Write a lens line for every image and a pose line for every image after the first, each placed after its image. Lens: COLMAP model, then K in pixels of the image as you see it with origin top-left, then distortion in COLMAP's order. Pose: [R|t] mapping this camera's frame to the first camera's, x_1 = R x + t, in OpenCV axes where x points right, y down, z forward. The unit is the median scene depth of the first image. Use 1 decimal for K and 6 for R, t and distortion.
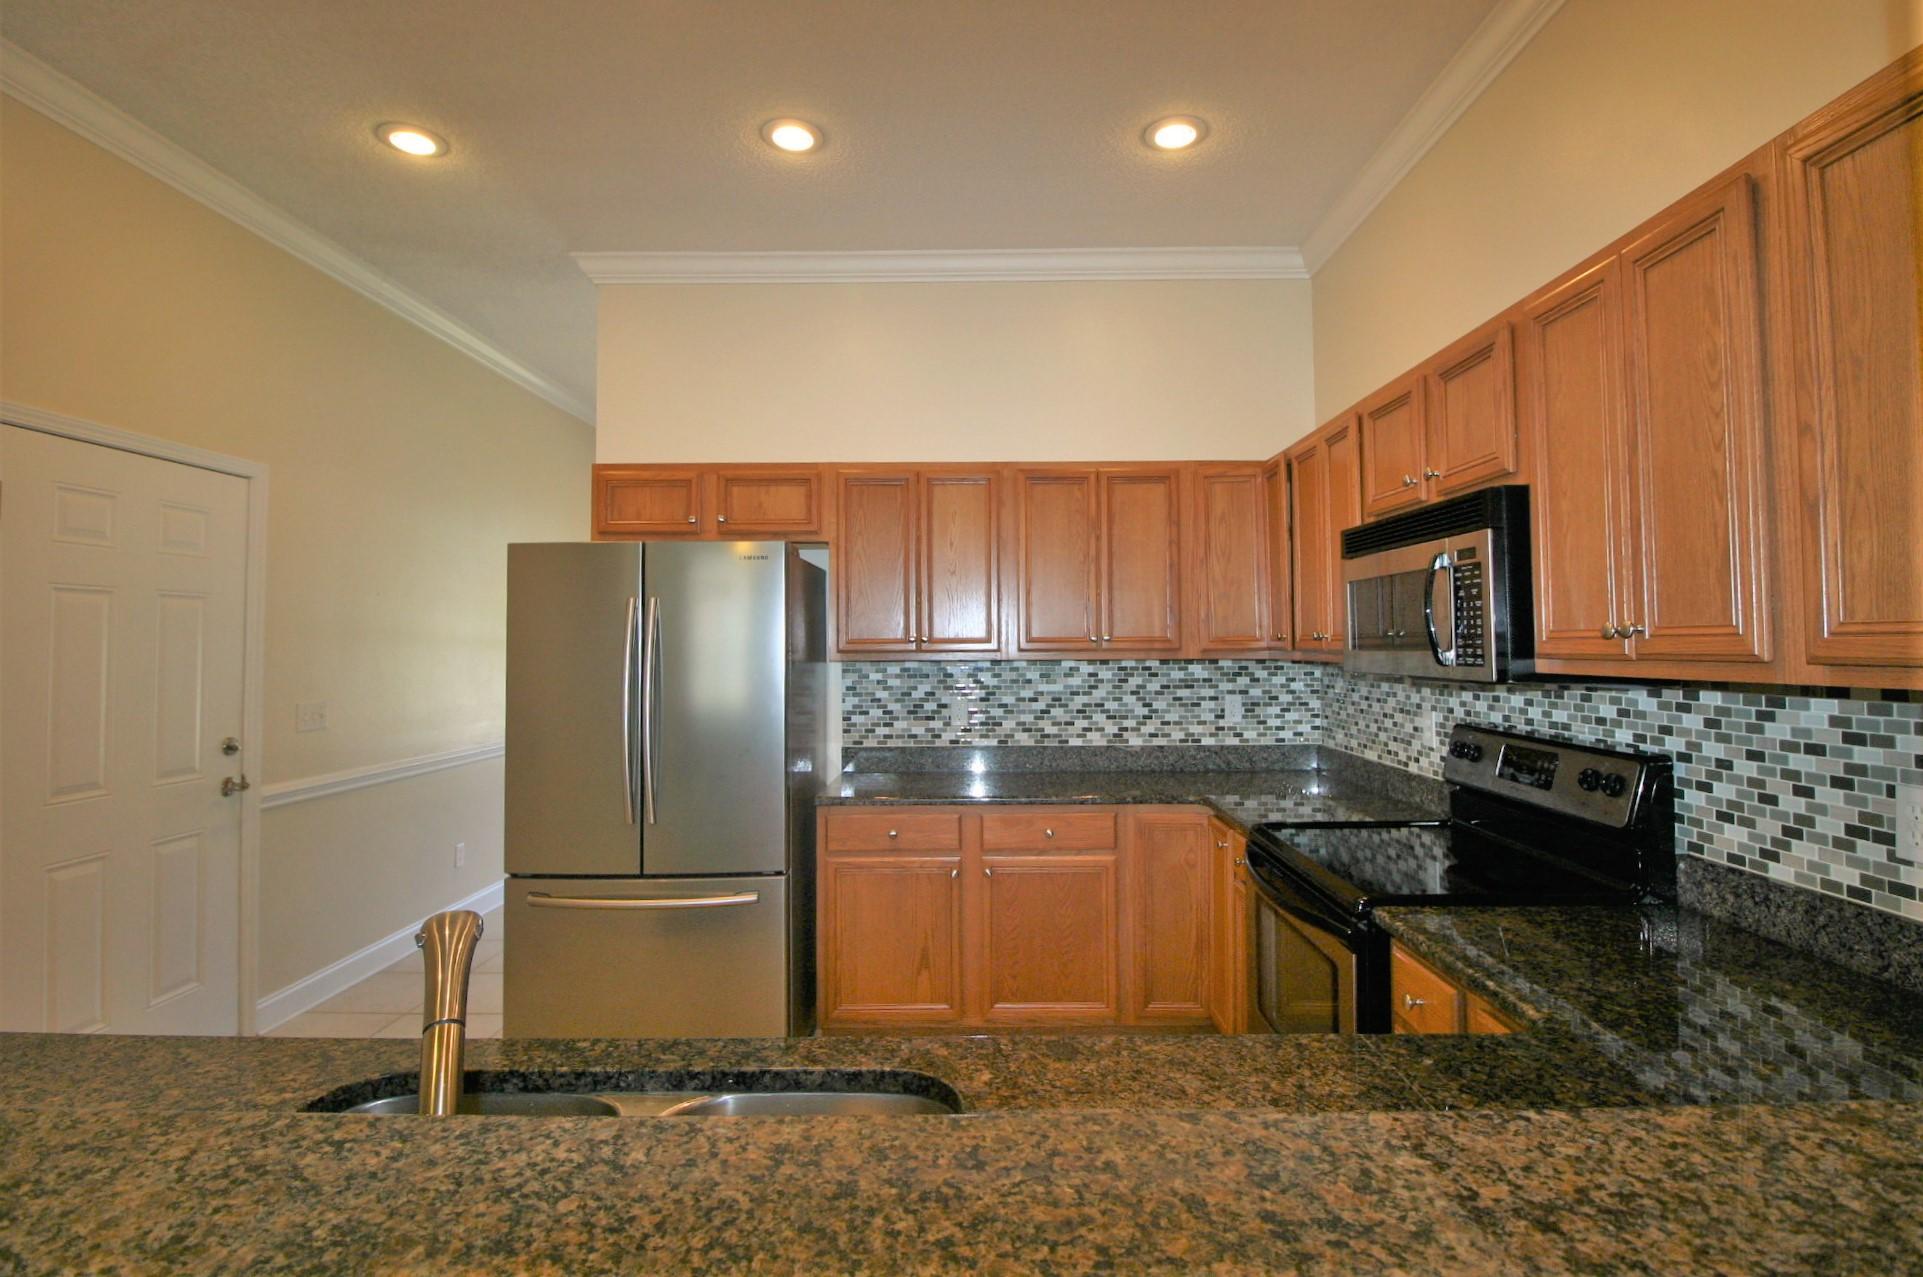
lens RADIAL K [[930.6, 0, 978.7], [0, 930.6, 616.1], [0, 0, 1]] dist [-0.000172, -0.015248]
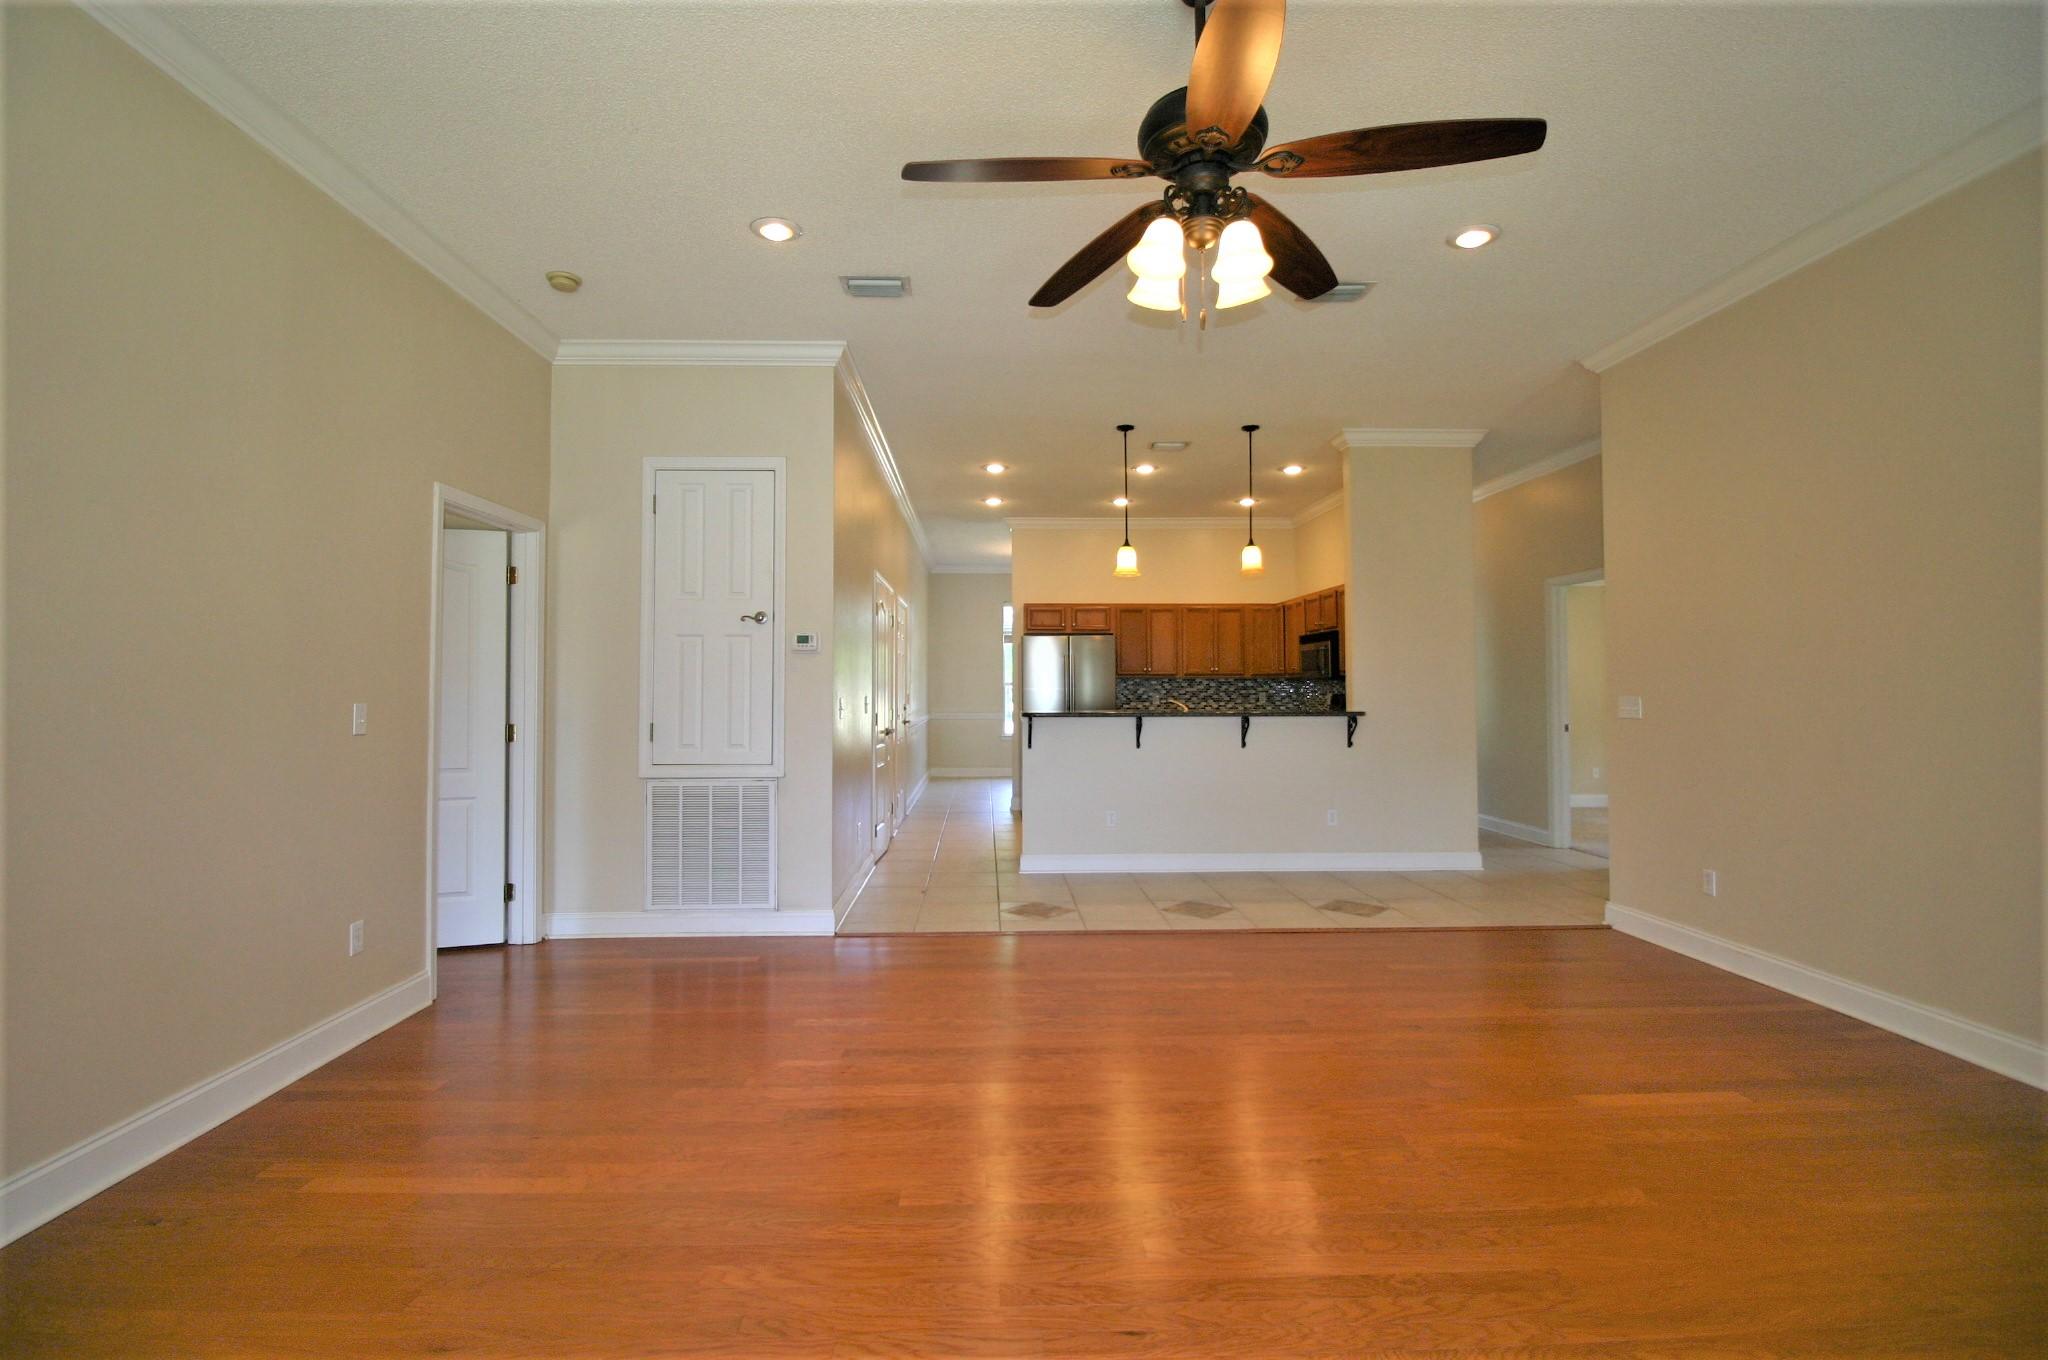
lens RADIAL K [[935.7, 0, 1024.0], [0, 935.7, 680.0], [0, 0, 1]] dist [0.010292, 0.000027]
pose [[0.999092, 0.003858, 0.042432, -0.641819], [-0.004752, 0.999769, 0.020972, -0.001290], [-0.042341, -0.021155, 0.998879, -2.018914]]
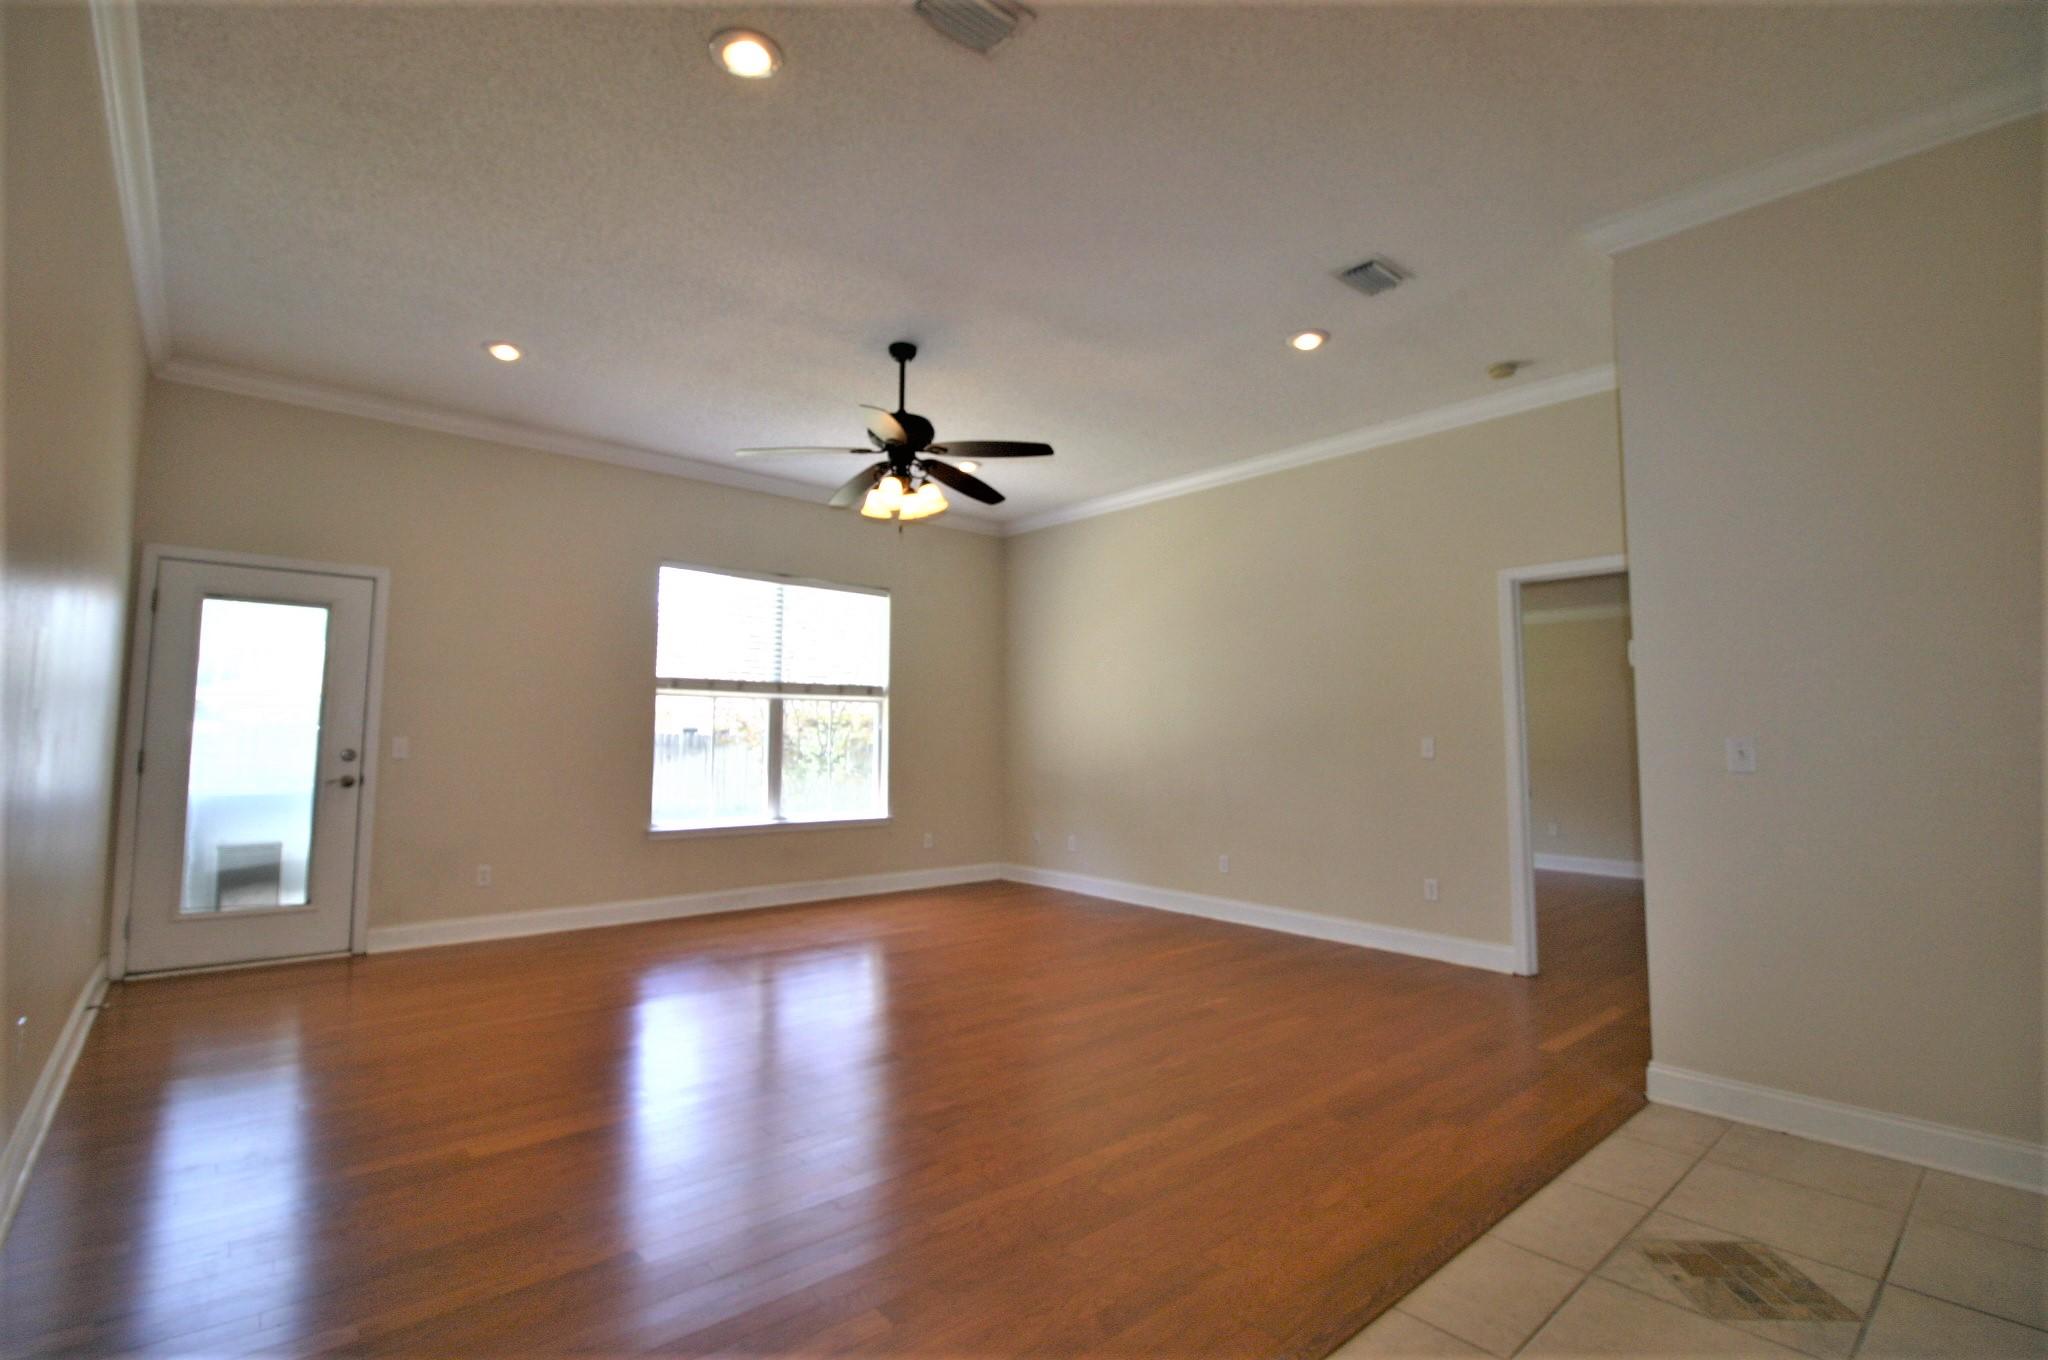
lens RADIAL K [[942.3, 0, 1011.6], [0, 942.3, 666.7], [0, 0, 1]] dist [0.000193, -0.007640]
pose [[-0.756612, -0.049576, -0.651982, 0.394013], [0.013653, 0.995706, -0.091557, 0.070164], [0.653721, -0.078174, -0.752687, -0.006204]]
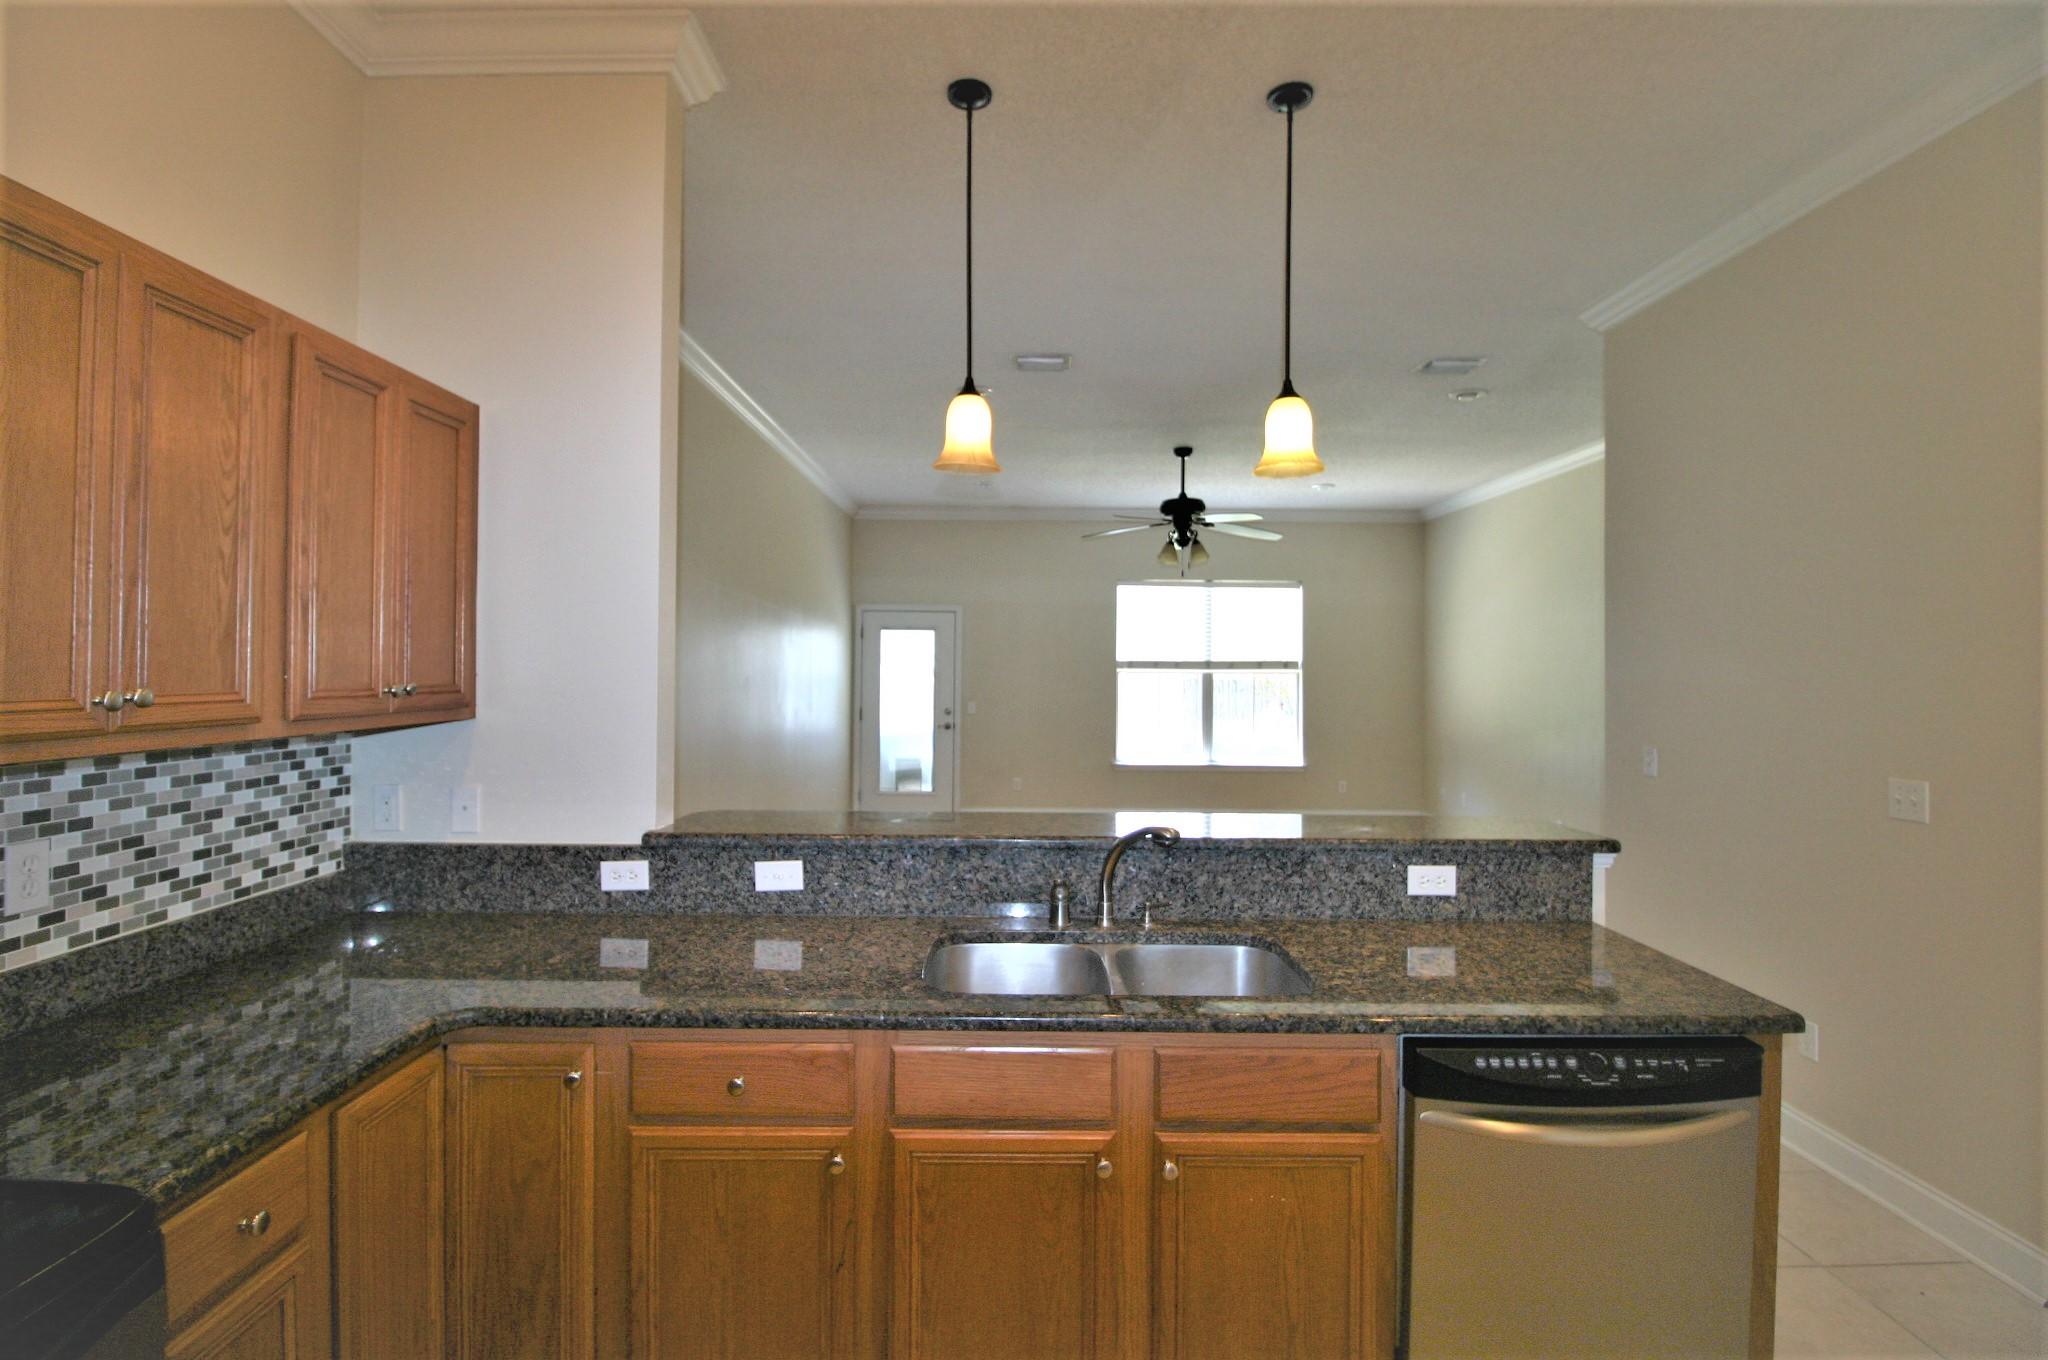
lens RADIAL K [[930.8, 0, 1018.2], [0, 930.8, 666.1], [0, 0, 1]] dist [-0.000543, -0.012574]
pose [[-0.999989, -0.000287, 0.004675, -0.071358], [-0.000439, 0.999466, -0.032658, 0.006518], [-0.004663, -0.032660, -0.999456, 0.977355]]
